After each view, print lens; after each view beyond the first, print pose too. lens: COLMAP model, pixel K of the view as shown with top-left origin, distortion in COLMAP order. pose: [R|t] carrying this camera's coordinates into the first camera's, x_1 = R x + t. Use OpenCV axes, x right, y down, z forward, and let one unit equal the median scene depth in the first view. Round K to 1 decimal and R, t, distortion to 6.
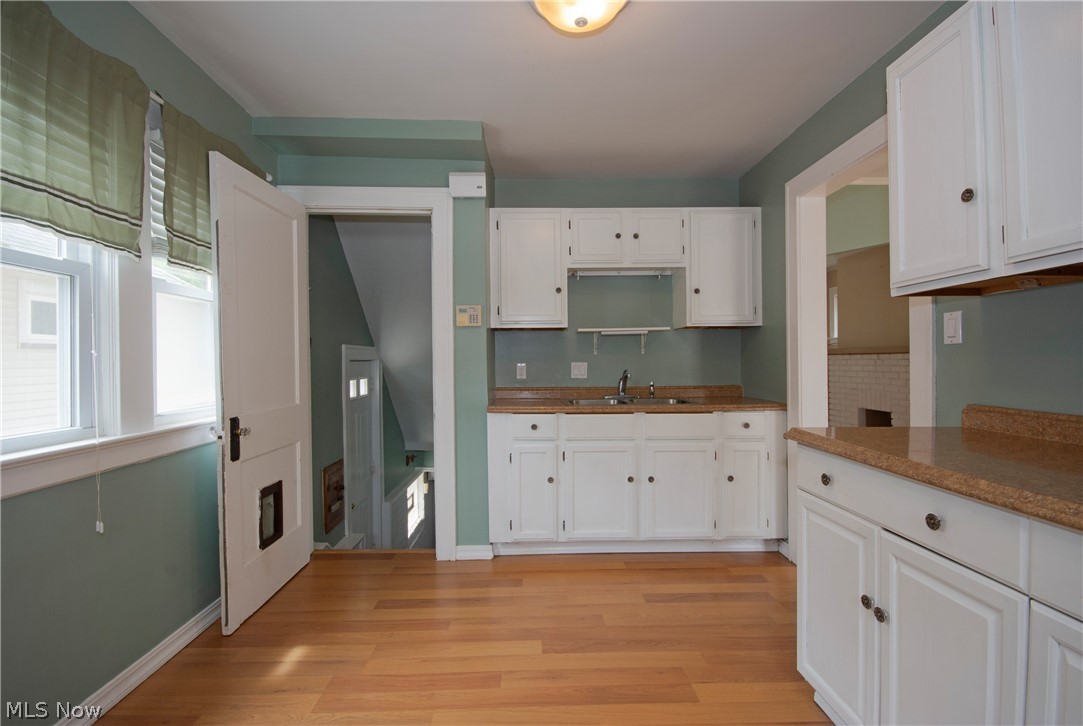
lens RADIAL K [[494.6, 0, 540.8], [0, 494.6, 364.7], [0, 0, 1]] dist [0.037355, 0.000365]
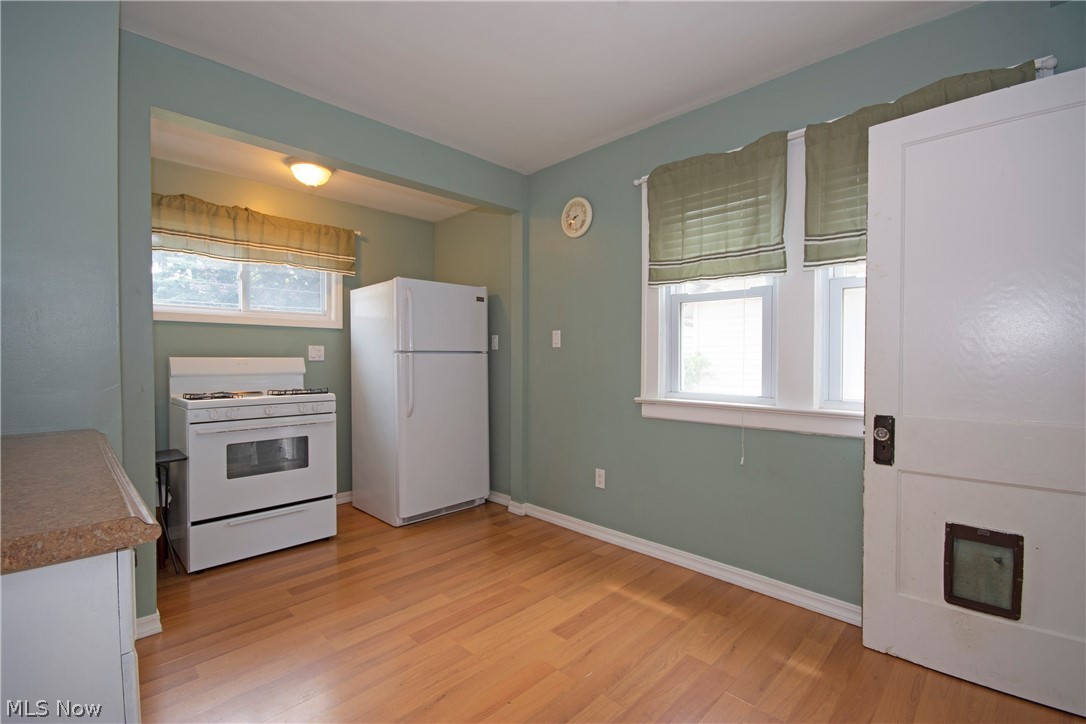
lens RADIAL K [[484.8, 0, 547.3], [0, 484.8, 366.2], [0, 0, 1]] dist [0.009103, -0.008676]
pose [[-0.708767, 0.023330, -0.705057, 0.595821], [0.000974, 0.999484, 0.032094, -0.012964], [0.705442, 0.022061, -0.708424, 1.707907]]
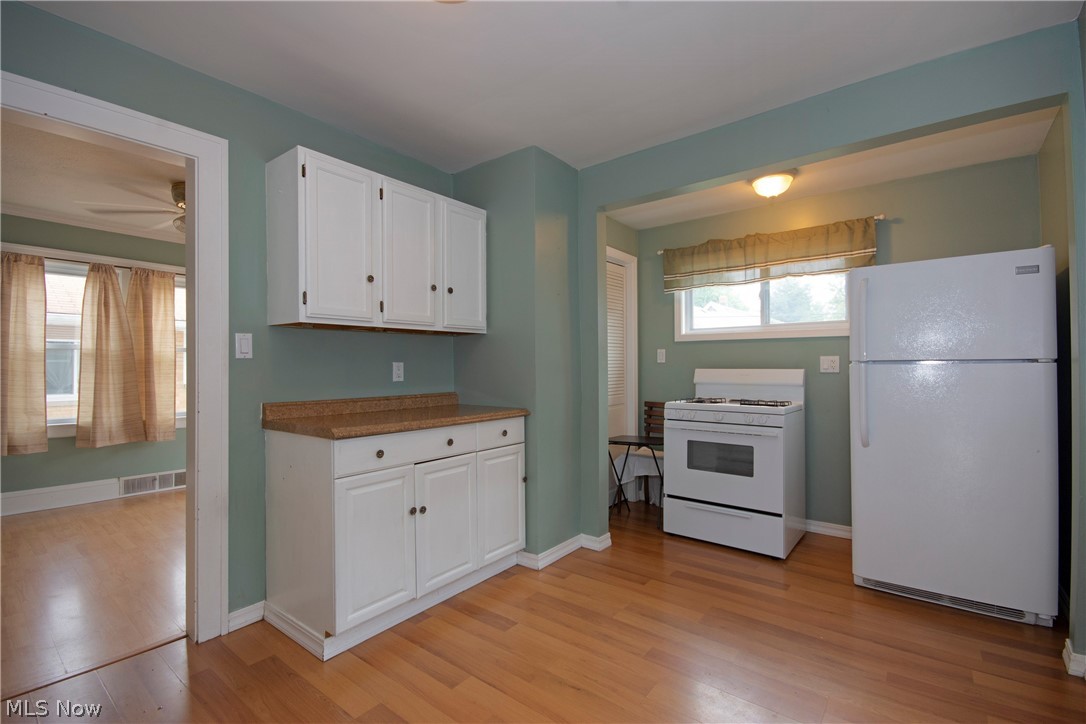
lens RADIAL K [[484.8, 0, 538.9], [0, 484.8, 364.8], [0, 0, 1]] dist [0.009103, -0.008676]
pose [[-0.772211, 0.015738, 0.635172, -0.635018], [0.015653, 0.999861, -0.005744, -0.007319], [-0.635174, 0.005506, -0.772350, 1.737759]]
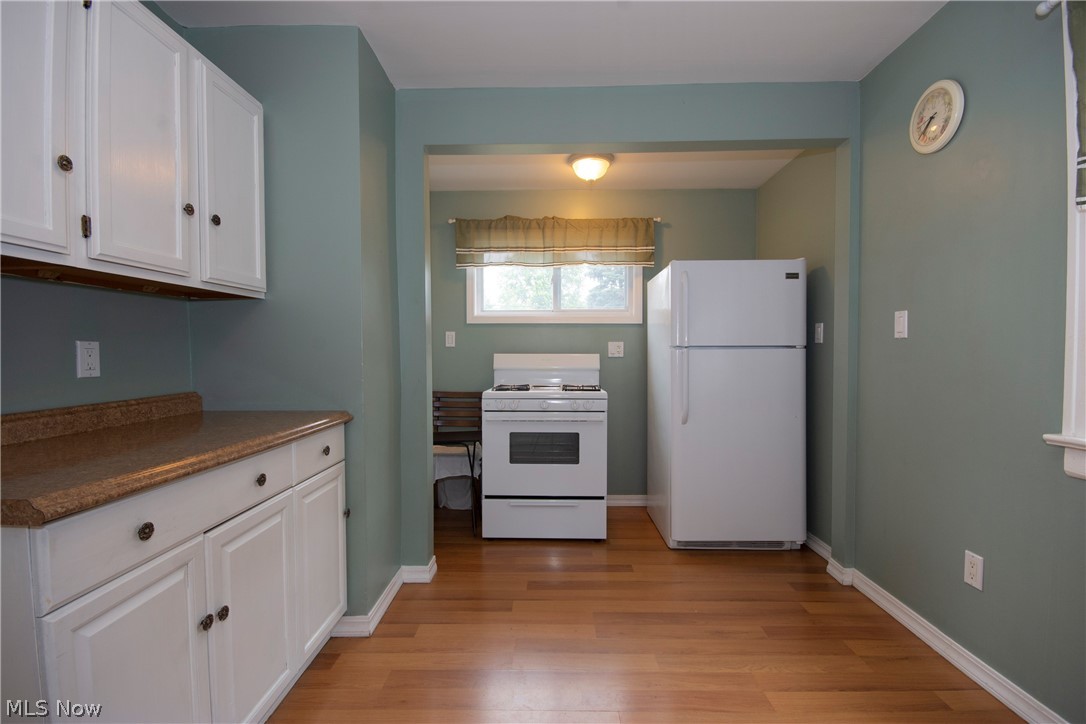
lens RADIAL K [[484.8, 0, 540.7], [0, 484.8, 364.0], [0, 0, 1]] dist [0.009103, -0.008676]
pose [[-0.999333, 0.011007, 0.034819, 0.012269], [0.012118, 0.999419, 0.031869, -0.010473], [-0.034448, 0.032269, -0.998885, 1.598013]]
